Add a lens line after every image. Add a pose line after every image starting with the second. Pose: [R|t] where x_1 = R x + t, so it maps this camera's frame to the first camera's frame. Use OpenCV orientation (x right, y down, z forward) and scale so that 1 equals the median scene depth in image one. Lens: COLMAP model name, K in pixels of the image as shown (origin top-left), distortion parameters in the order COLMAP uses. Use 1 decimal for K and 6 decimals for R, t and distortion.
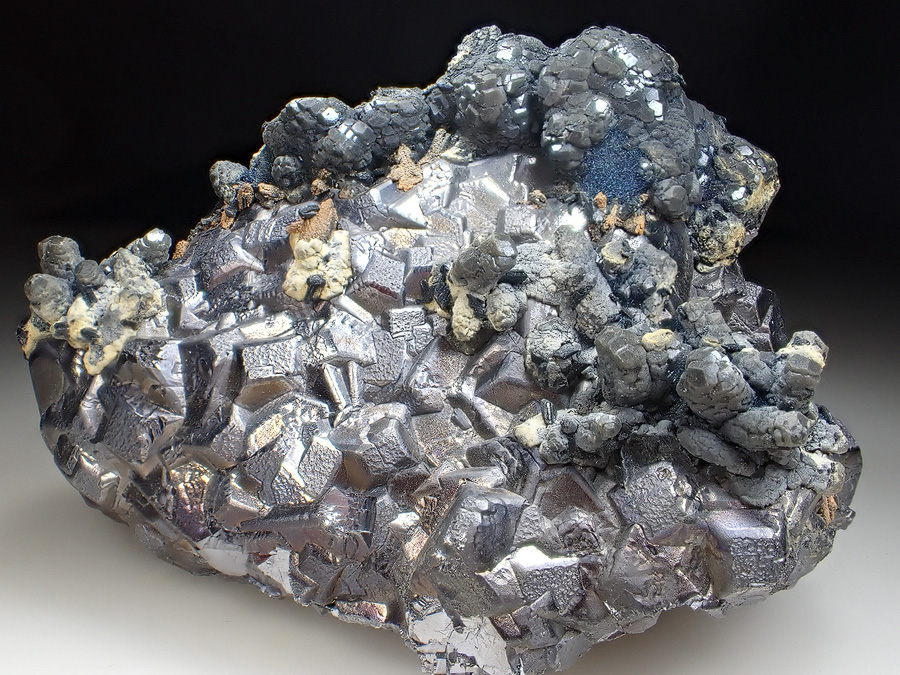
lens RADIAL K [[794.0, 0, 450.0], [0, 794.0, 337.5], [0, 0, 1]] dist [-0.079992, 0.006927]
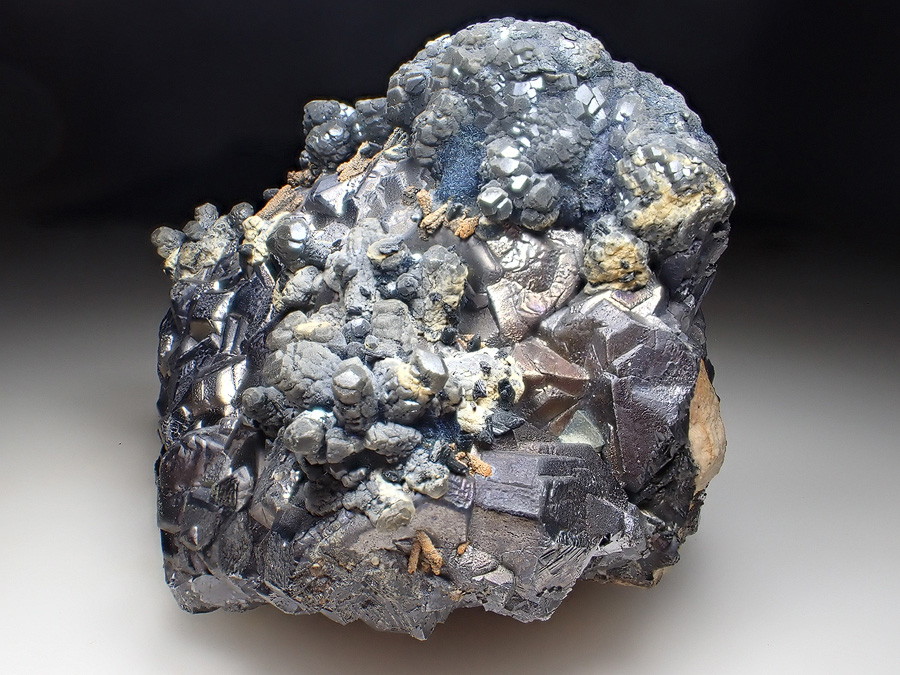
lens RADIAL K [[794.0, 0, 450.0], [0, 794.0, 337.5], [0, 0, 1]] dist [-0.079992, 0.006927]
pose [[0.730108, 0.176786, -0.660068, 0.861037], [-0.182431, 0.981322, 0.061038, -0.066265], [0.658530, 0.075852, 0.748722, 0.279004]]
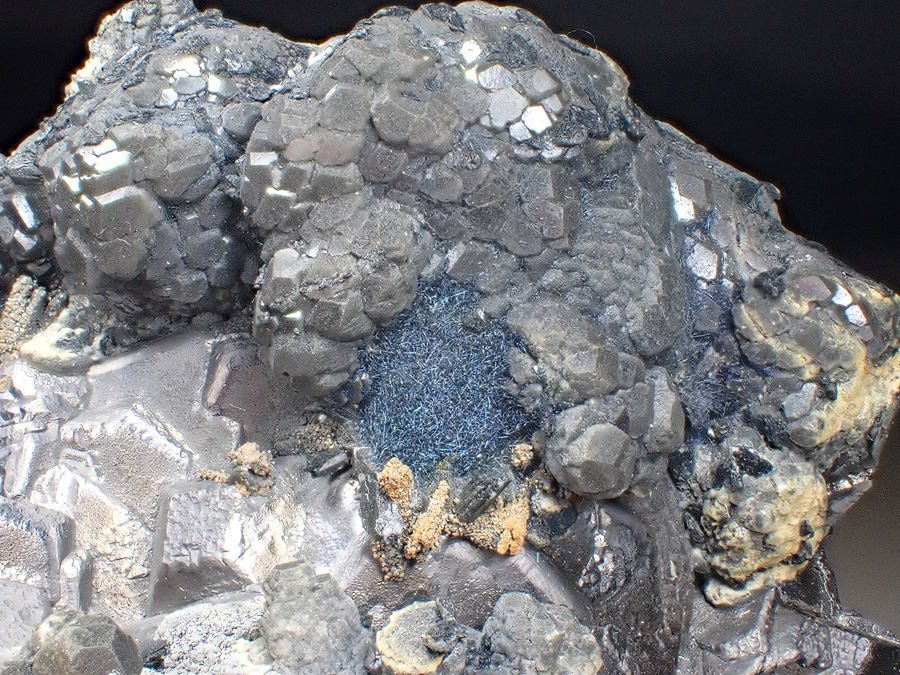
lens RADIAL K [[1799.4, 0, 450.0], [0, 1799.4, 337.5], [0, 0, 1]] dist [-0.020881, -0.362496]
pose [[0.999035, -0.043261, -0.007619, 0.217896], [0.042806, 0.997718, -0.052209, -0.188282], [0.009860, 0.051833, 0.998607, 0.116989]]
